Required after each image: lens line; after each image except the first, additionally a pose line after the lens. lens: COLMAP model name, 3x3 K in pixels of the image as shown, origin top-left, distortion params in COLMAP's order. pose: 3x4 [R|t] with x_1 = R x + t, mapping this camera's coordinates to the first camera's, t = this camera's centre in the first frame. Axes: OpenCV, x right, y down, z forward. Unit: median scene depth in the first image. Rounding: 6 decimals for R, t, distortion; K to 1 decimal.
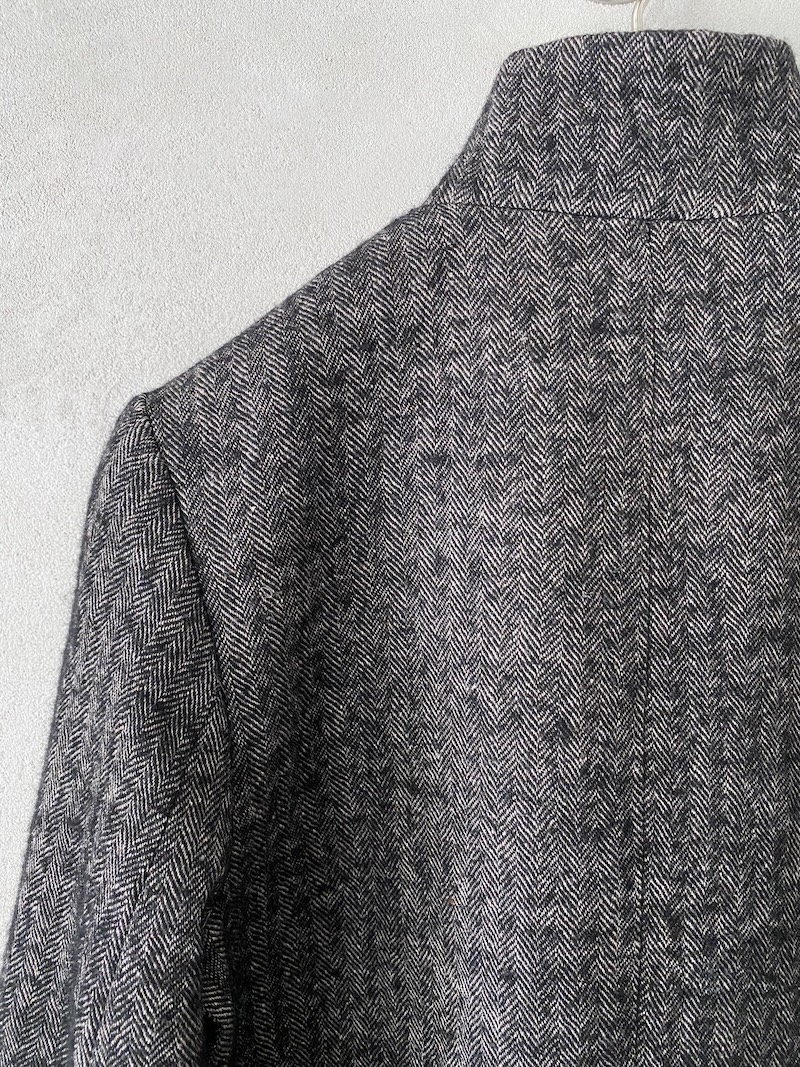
lens RADIAL K [[791.6, 0, 397.8], [0, 791.6, 522.5], [0, 0, 1]] dist [0.055260, -0.079291]
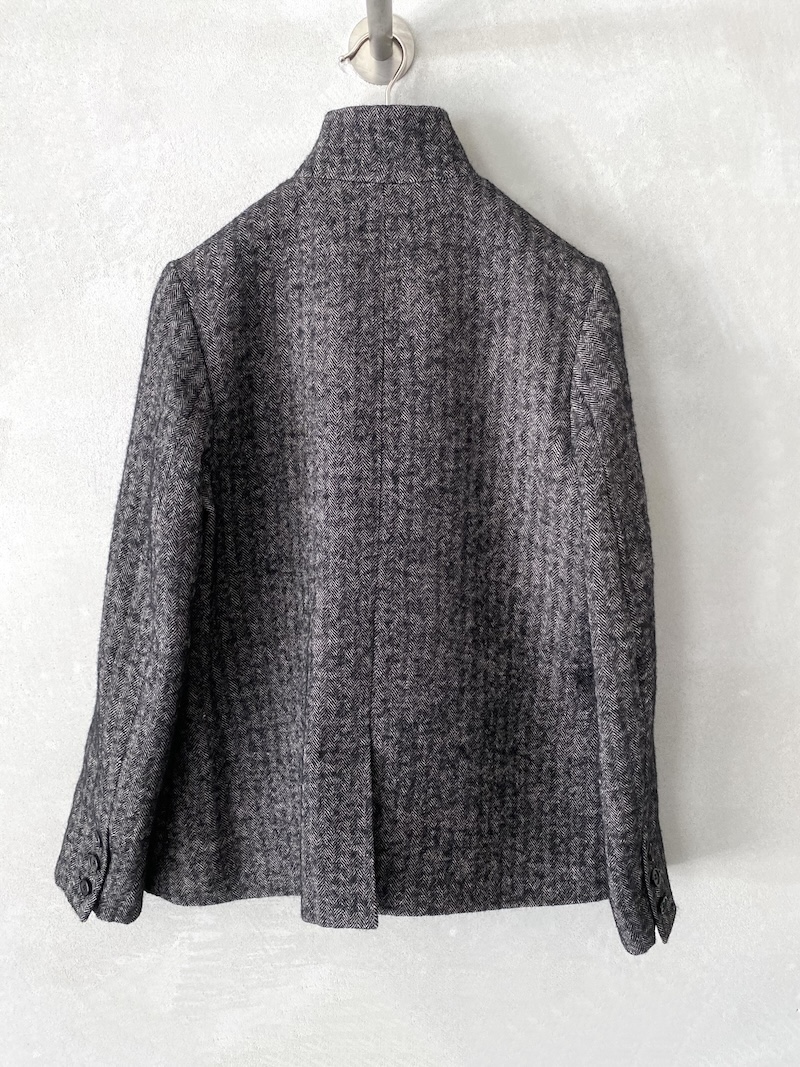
lens RADIAL K [[791.6, 0, 397.3], [0, 791.6, 527.8], [0, 0, 1]] dist [0.055260, -0.079291]
pose [[0.999967, -0.001229, -0.007973, 0.373448], [0.001535, 0.999259, 0.038469, 0.561316], [0.007920, -0.038480, 0.999228, -1.432880]]
